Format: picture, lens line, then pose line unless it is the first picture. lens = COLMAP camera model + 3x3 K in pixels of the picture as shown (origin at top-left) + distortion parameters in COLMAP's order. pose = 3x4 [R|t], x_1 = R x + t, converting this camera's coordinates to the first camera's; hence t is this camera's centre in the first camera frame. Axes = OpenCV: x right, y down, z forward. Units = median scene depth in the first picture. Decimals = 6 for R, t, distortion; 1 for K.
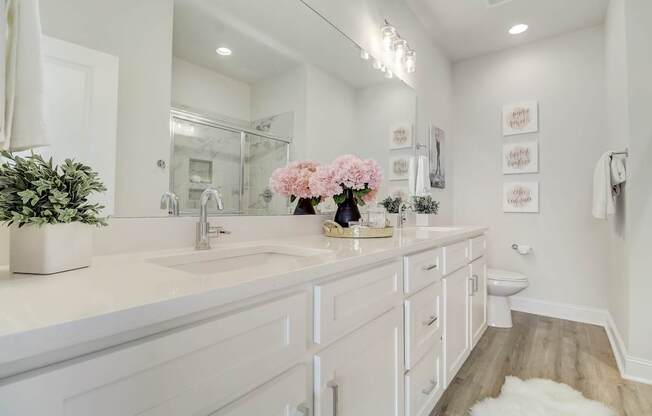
lens RADIAL K [[300.9, 0, 321.9], [0, 300.9, 206.0], [0, 0, 1]] dist [-0.009612, -0.007454]
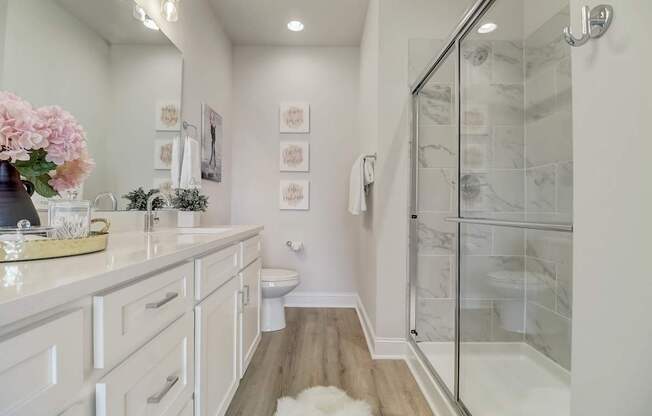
lens RADIAL K [[300.9, 0, 324.6], [0, 300.9, 203.5], [0, 0, 1]] dist [-0.009612, -0.007454]
pose [[0.773368, 0.012315, 0.633838, 0.121011], [-0.011712, 0.999918, -0.005136, 0.005721], [-0.633849, -0.003451, 0.773449, 0.179937]]
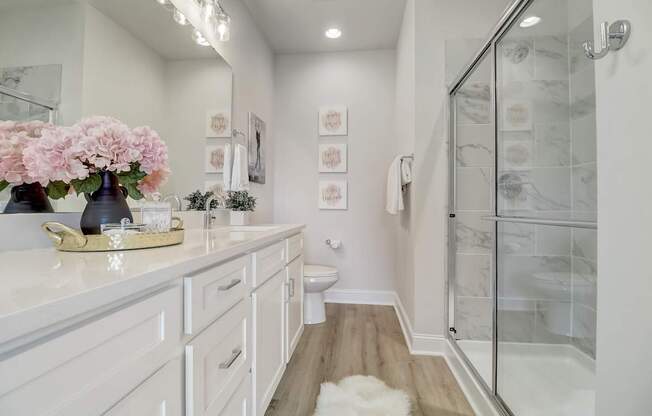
lens RADIAL K [[300.9, 0, 323.6], [0, 300.9, 203.7], [0, 0, 1]] dist [-0.009612, -0.007454]
pose [[0.846783, 0.006281, 0.531901, 0.087388], [-0.006064, 0.999979, -0.002154, 0.005448], [-0.531903, -0.001401, 0.846804, 0.145417]]
